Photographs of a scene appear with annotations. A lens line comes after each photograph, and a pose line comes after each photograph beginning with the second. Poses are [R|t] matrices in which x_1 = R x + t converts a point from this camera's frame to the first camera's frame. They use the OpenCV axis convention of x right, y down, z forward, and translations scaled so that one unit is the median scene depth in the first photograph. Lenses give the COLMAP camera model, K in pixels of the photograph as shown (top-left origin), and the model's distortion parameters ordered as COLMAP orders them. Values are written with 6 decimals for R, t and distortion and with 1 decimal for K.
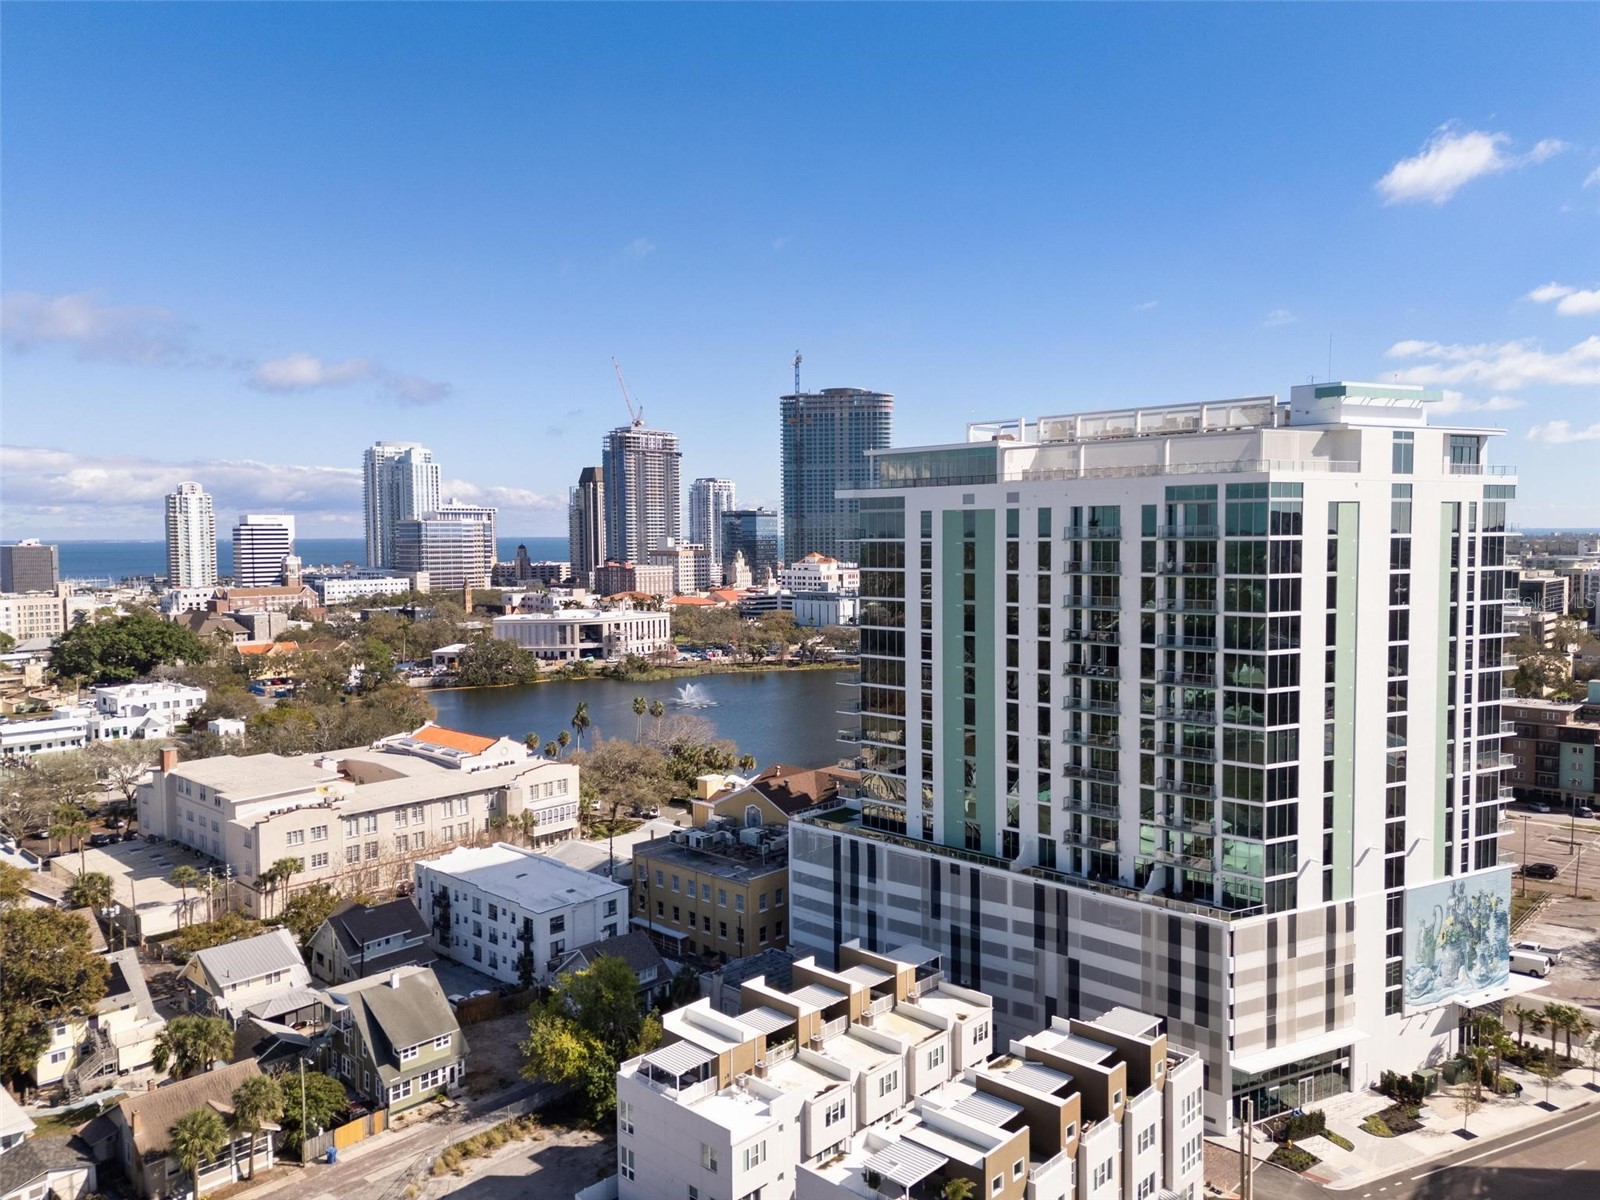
lens RADIAL K [[1180.6, 0, 793.2], [0, 1180.6, 610.3], [0, 0, 1]] dist [0.062694, -0.054678]
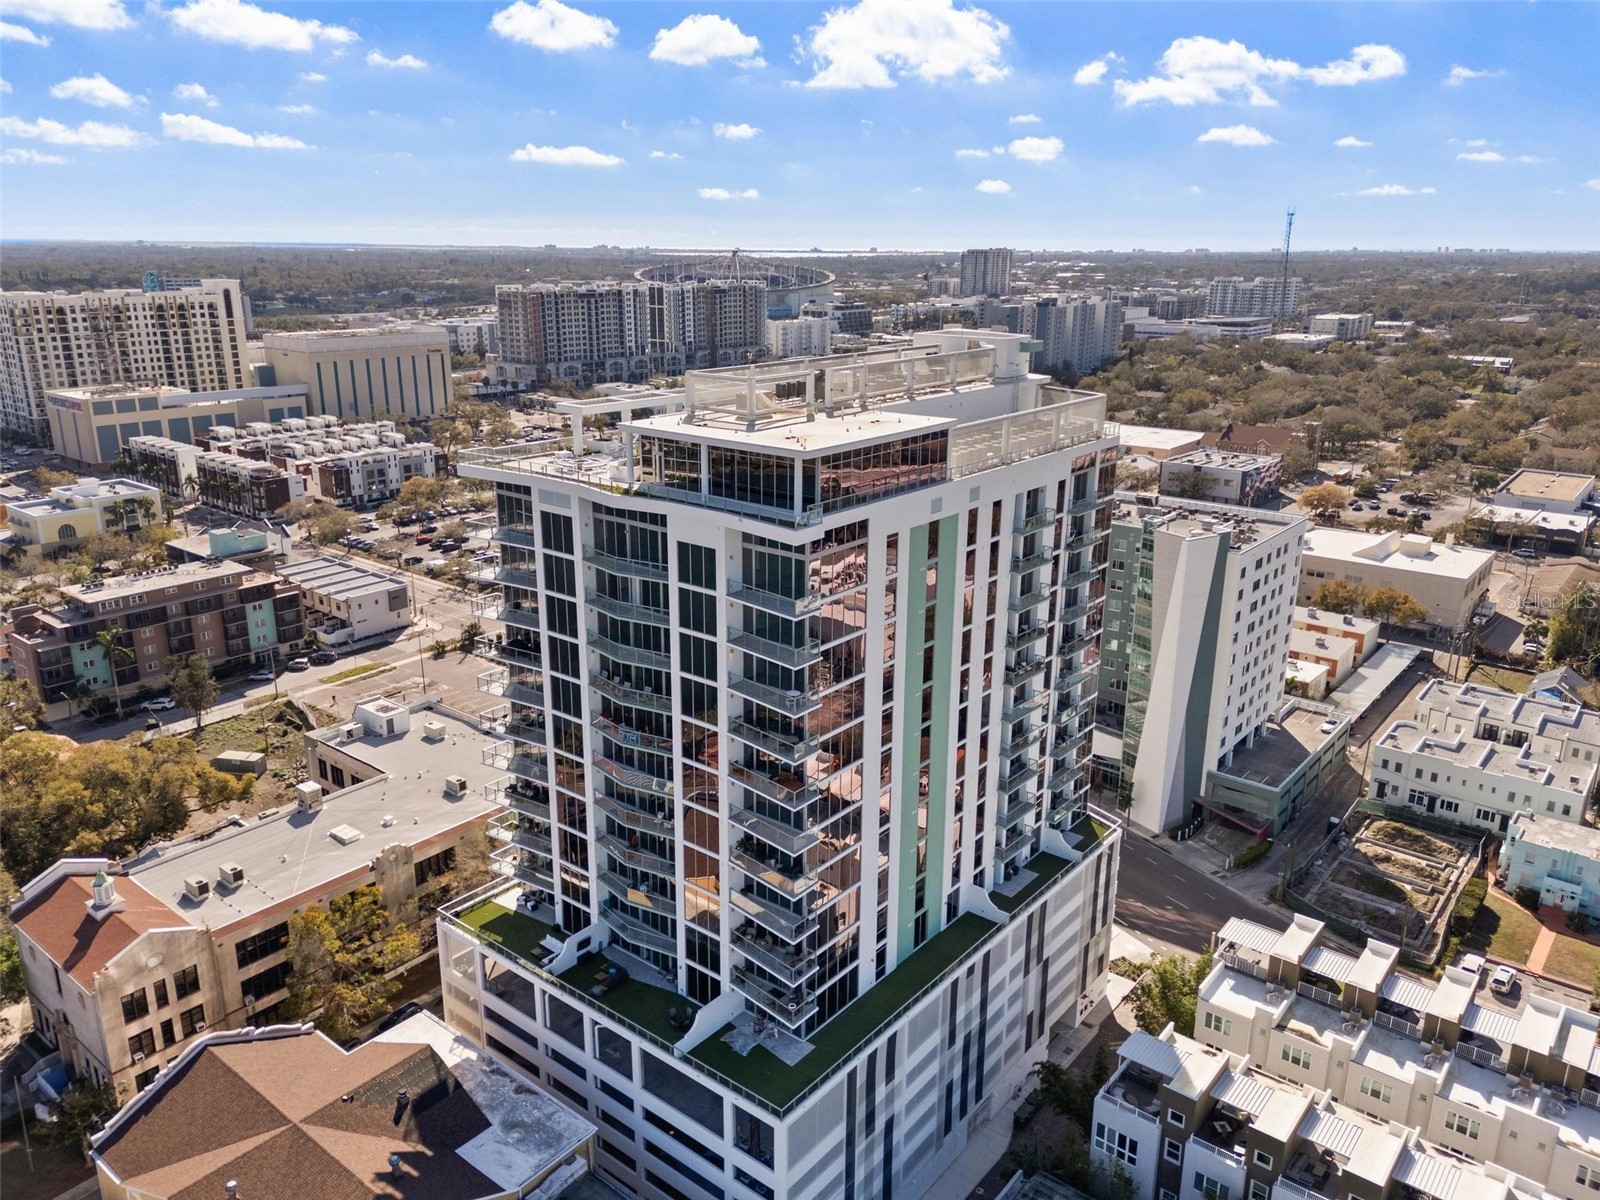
lens RADIAL K [[1180.6, 0, 798.1], [0, 1180.6, 607.1], [0, 0, 1]] dist [0.062694, -0.054678]
pose [[-0.084656, -0.287663, 0.953983, -0.220569], [0.060770, 0.954147, 0.293106, -0.102649], [-0.994555, 0.082786, -0.063293, 0.470837]]
